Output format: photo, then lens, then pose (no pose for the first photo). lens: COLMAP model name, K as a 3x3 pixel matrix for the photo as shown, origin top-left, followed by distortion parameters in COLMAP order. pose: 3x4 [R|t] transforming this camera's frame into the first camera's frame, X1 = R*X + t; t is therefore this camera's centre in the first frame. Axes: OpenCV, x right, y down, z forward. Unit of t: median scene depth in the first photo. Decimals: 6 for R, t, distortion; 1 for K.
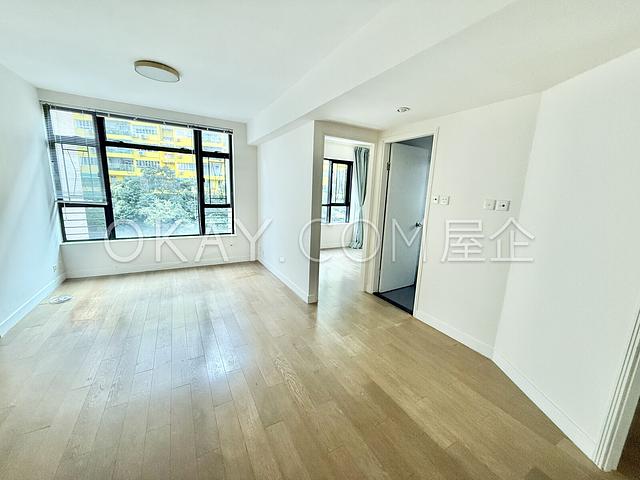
lens RADIAL K [[257.2, 0, 320.0], [0, 257.2, 240.0], [0, 0, 1]] dist [0.000723, 0.000150]
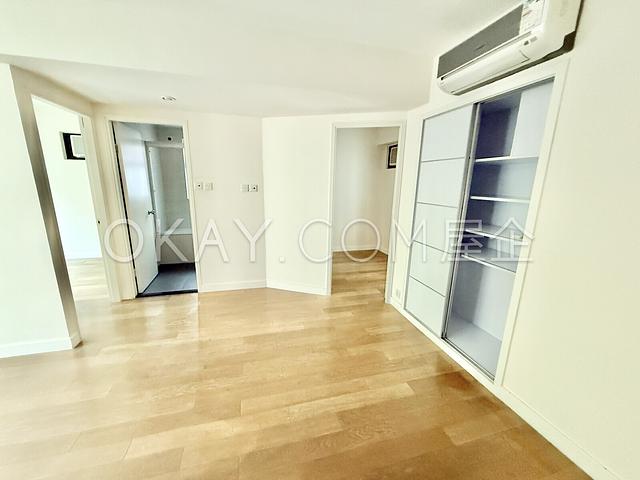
lens RADIAL K [[257.2, 0, 320.0], [0, 257.2, 240.0], [0, 0, 1]] dist [0.000723, 0.000150]
pose [[0.243286, -0.256306, 0.935478, -0.578765], [0.170607, 0.960727, 0.218855, -0.087522], [-0.954832, 0.106355, 0.277459, 0.194951]]
